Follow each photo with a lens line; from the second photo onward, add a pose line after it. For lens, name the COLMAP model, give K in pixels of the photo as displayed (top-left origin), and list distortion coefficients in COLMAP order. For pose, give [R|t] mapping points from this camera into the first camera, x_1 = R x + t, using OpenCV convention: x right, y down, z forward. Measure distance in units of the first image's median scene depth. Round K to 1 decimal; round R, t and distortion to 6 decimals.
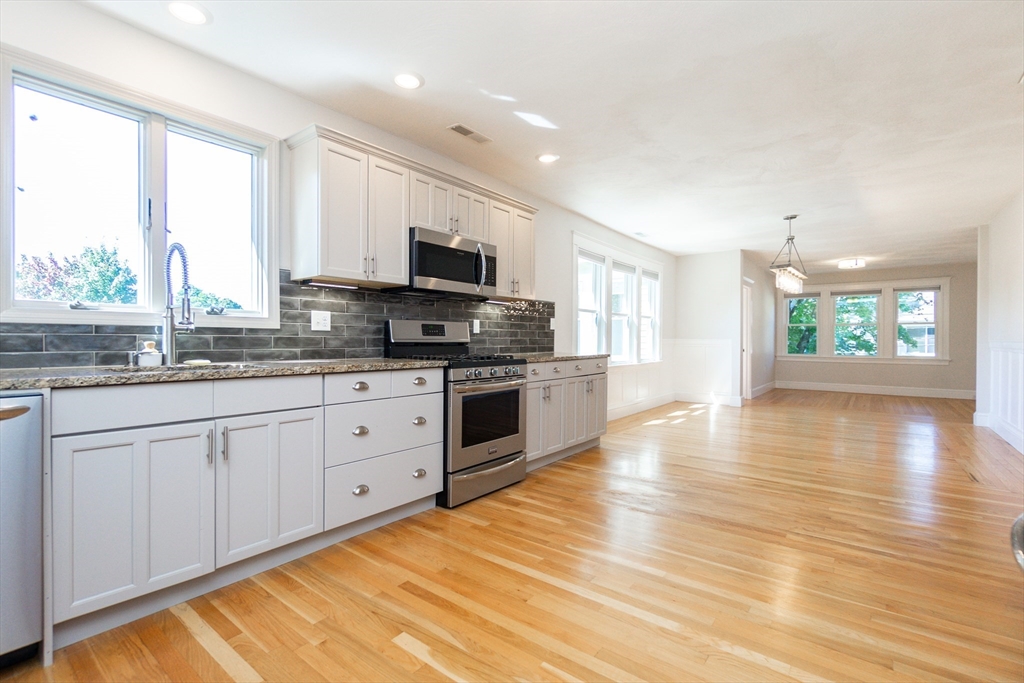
lens RADIAL K [[464.3, 0, 513.6], [0, 464.3, 340.2], [0, 0, 1]] dist [0.001787, 0.000007]
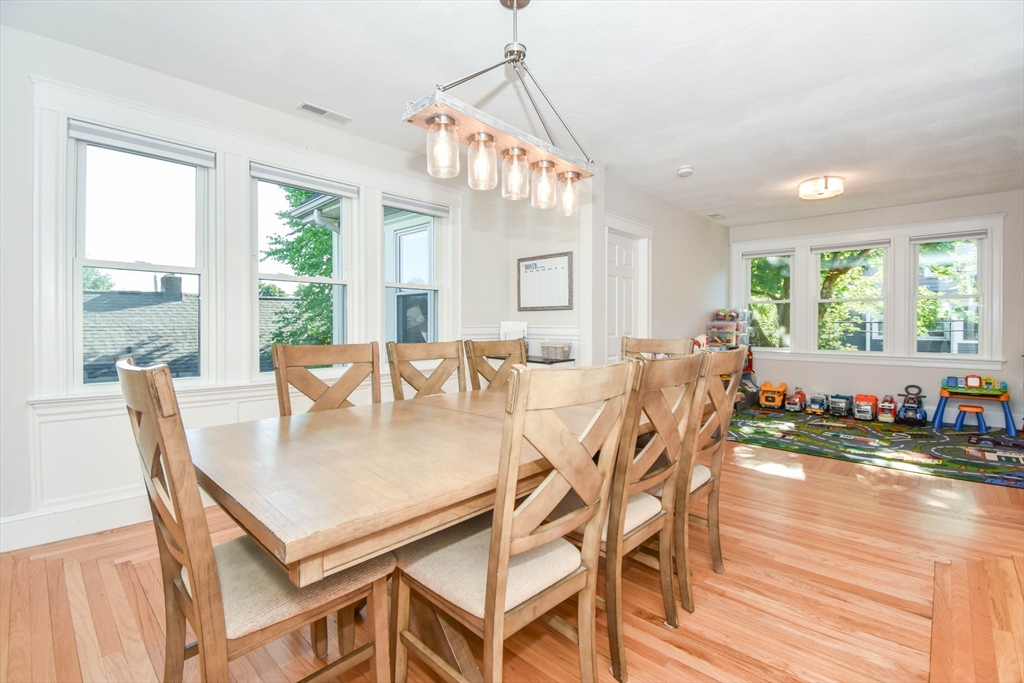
lens RADIAL K [[472.1, 0, 513.6], [0, 472.1, 338.5], [0, 0, 1]] dist [0.023091, -0.027617]
pose [[0.997446, -0.000731, -0.071422, 1.018540], [0.003107, 0.999445, 0.033163, -0.016092], [0.071358, -0.033300, 0.996895, 1.026360]]
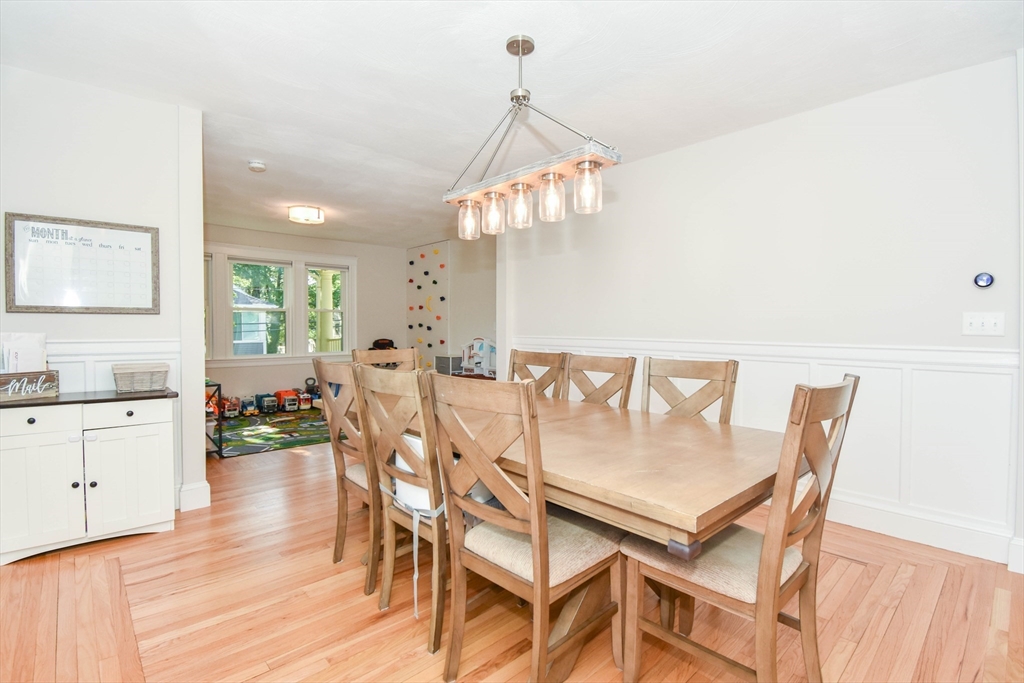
lens RADIAL K [[474.1, 0, 516.6], [0, 474.1, 336.3], [0, 0, 1]] dist [0.018097, -0.023845]
pose [[0.140821, -0.023825, 0.989748, 0.312392], [-0.001845, 0.999702, 0.024327, -0.033603], [-0.990033, -0.005252, 0.140736, 1.555085]]
